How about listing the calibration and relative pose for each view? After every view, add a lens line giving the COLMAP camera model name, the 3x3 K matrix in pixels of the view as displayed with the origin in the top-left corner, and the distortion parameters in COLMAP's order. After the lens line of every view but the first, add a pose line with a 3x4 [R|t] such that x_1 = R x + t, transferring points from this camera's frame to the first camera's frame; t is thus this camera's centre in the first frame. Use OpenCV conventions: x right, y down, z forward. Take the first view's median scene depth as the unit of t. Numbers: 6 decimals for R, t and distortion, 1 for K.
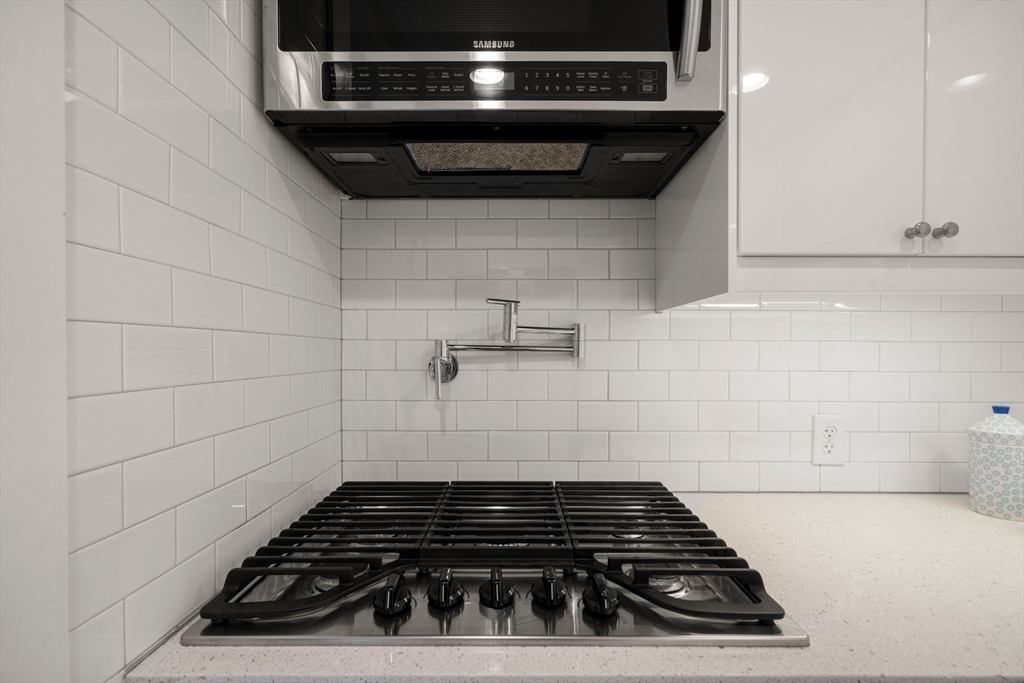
lens RADIAL K [[464.2, 0, 509.0], [0, 464.2, 352.9], [0, 0, 1]] dist [-0.001263, -0.000143]
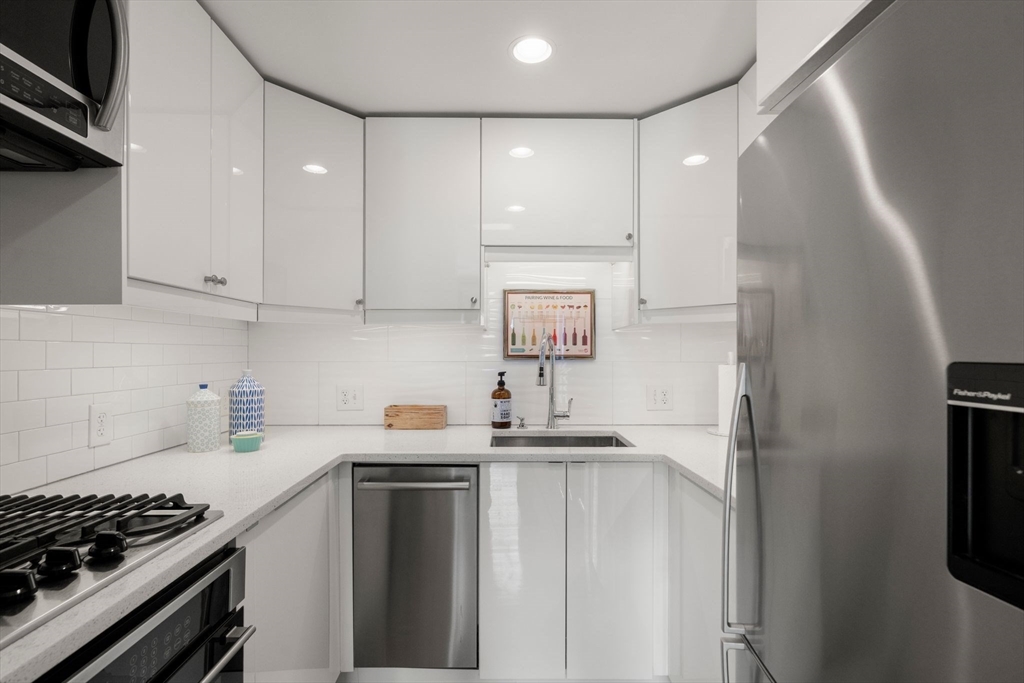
lens RADIAL K [[464.2, 0, 509.0], [0, 464.2, 352.9], [0, 0, 1]] dist [-0.001263, -0.000143]
pose [[-0.032886, -0.005732, 0.999443, -0.627107], [0.007775, 0.999952, 0.005991, 0.003411], [-0.999429, 0.007967, -0.032840, -0.023077]]
